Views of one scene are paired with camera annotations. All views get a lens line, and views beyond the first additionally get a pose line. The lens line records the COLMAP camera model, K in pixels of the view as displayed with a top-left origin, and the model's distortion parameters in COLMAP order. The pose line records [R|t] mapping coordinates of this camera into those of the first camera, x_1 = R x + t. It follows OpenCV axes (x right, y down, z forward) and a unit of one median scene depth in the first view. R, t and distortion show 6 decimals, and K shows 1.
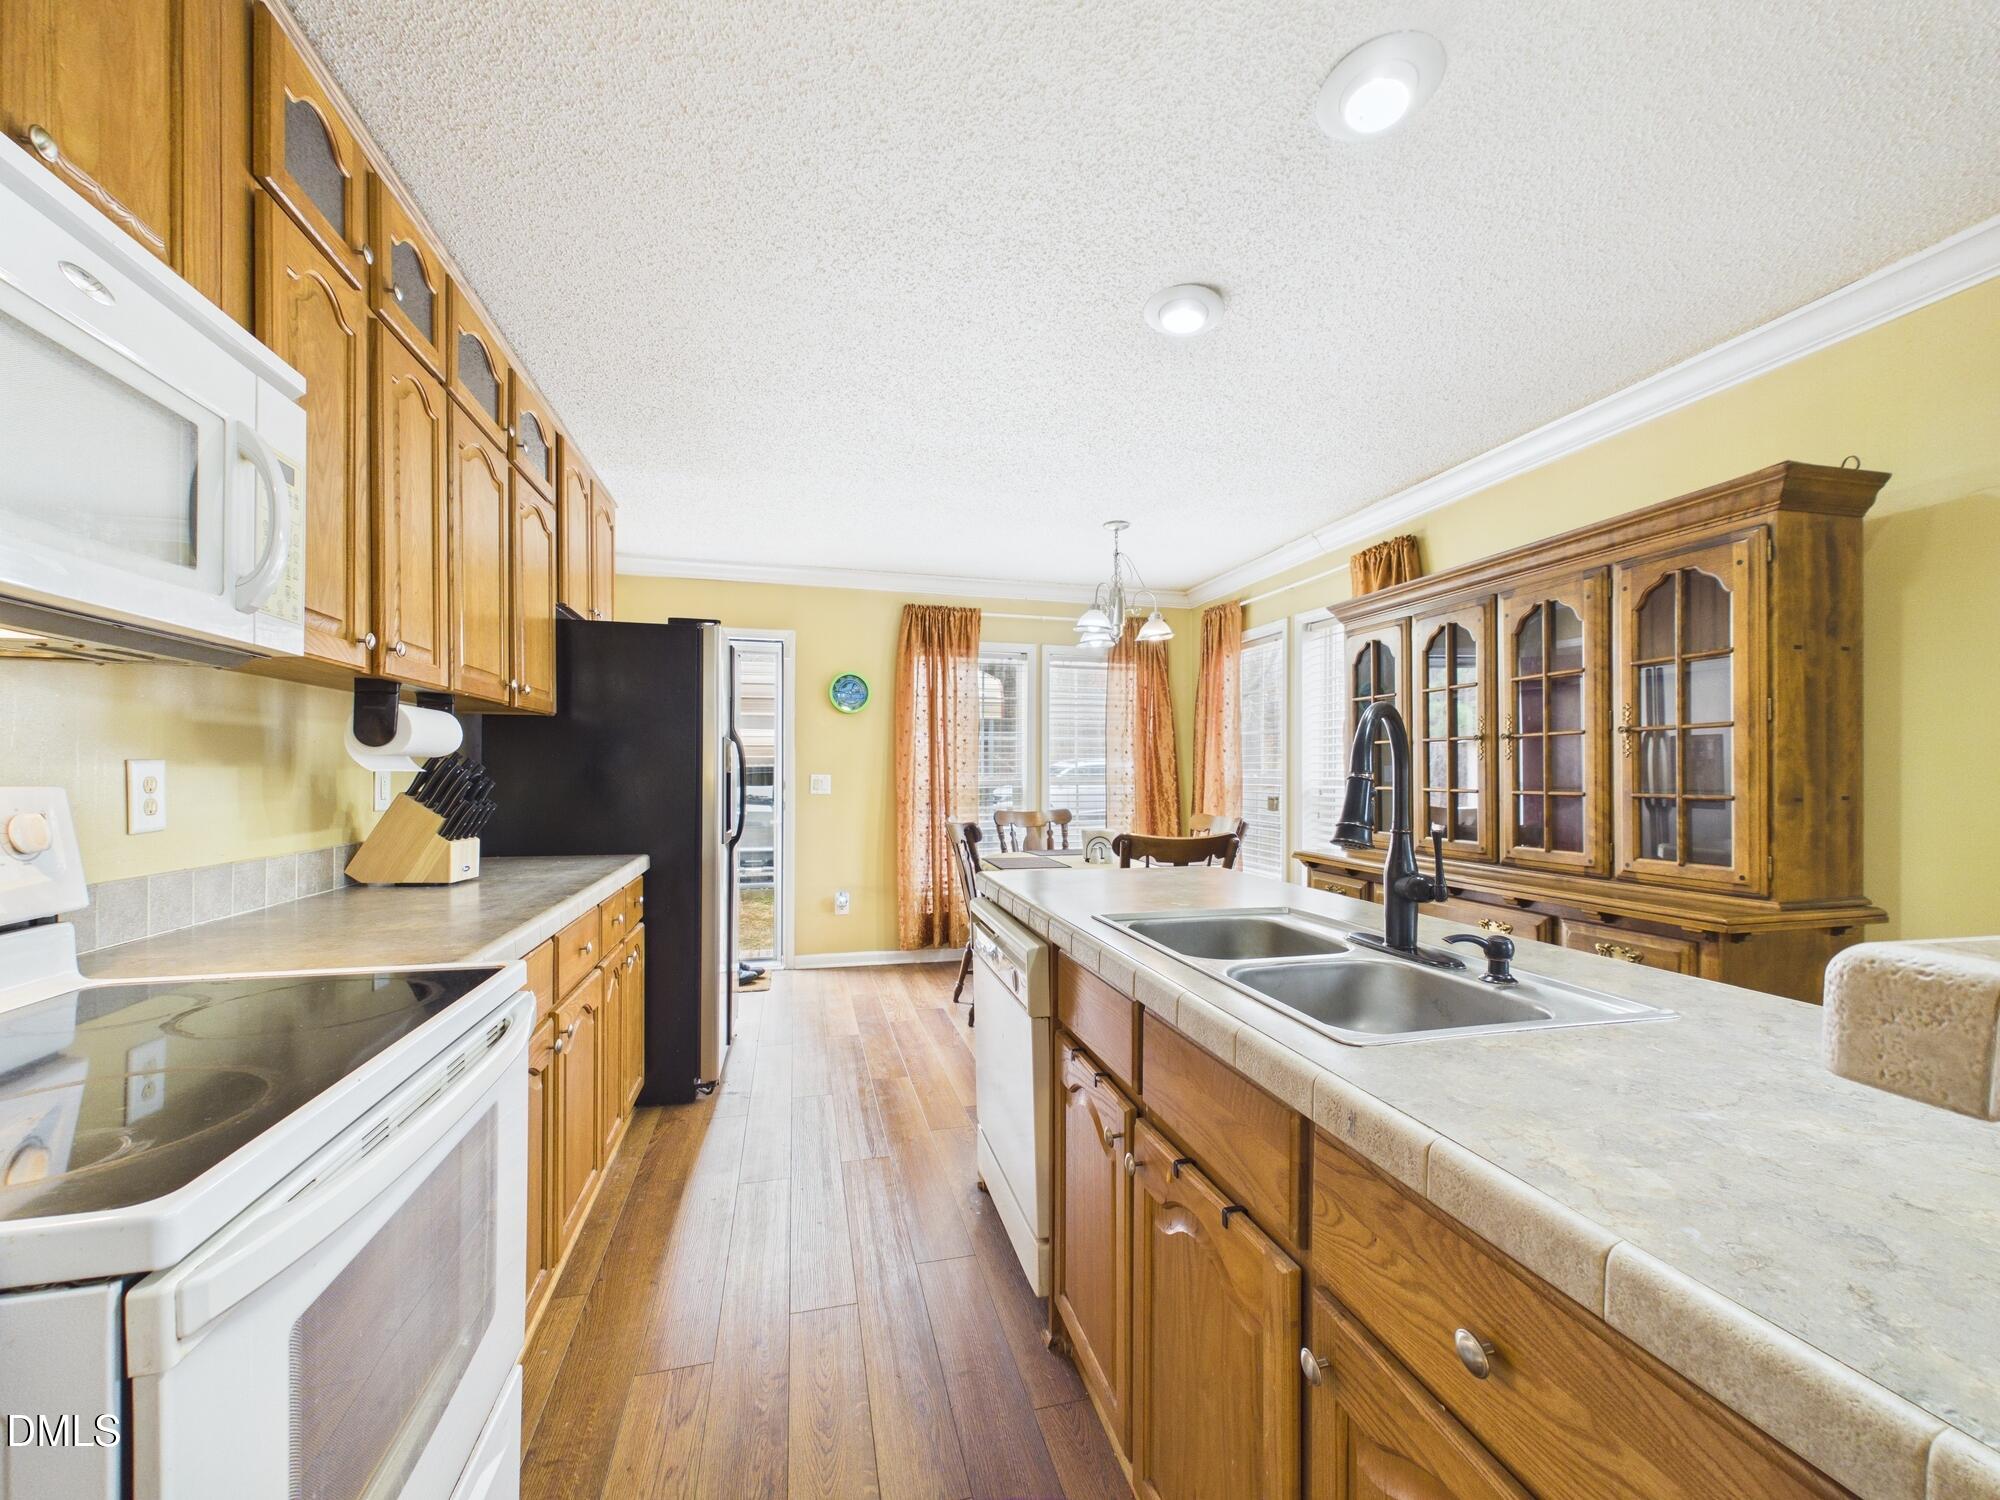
lens RADIAL K [[808.2, 0, 999.4], [0, 808.2, 765.6], [0, 0, 1]] dist [-0.002413, -0.000229]
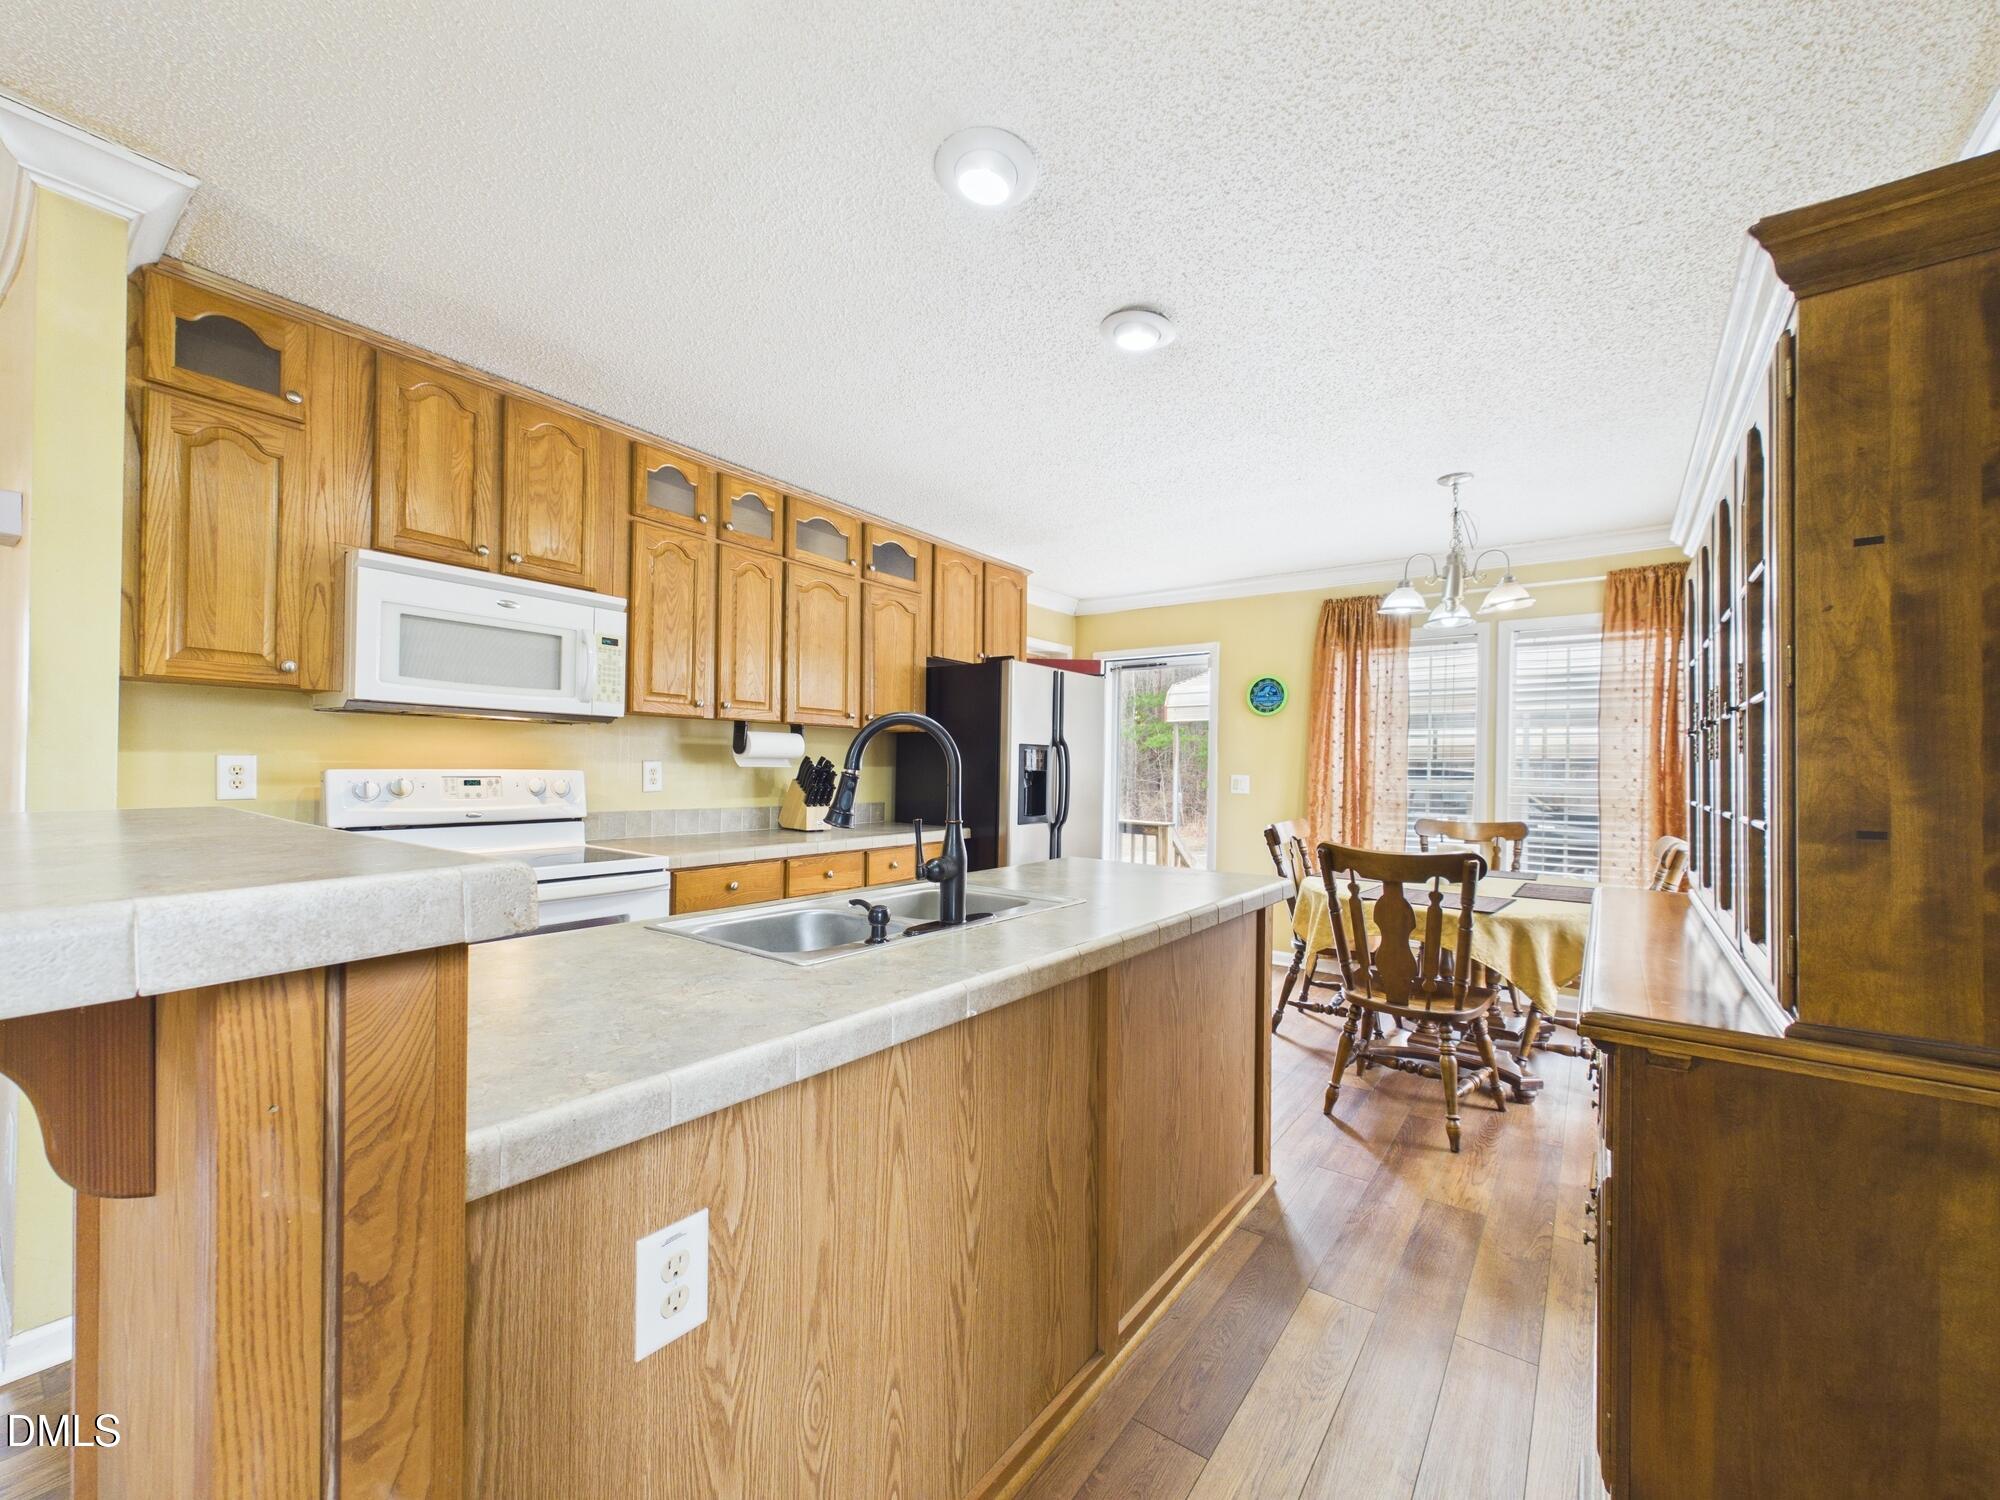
lens RADIAL K [[808.2, 0, 996.9], [0, 808.2, 757.2], [0, 0, 1]] dist [-0.002413, -0.000229]
pose [[0.625514, -0.004529, -0.780200, 0.619698], [-0.005635, 0.999931, -0.010322, 0.000665], [0.780193, 0.010854, 0.625445, 0.139957]]
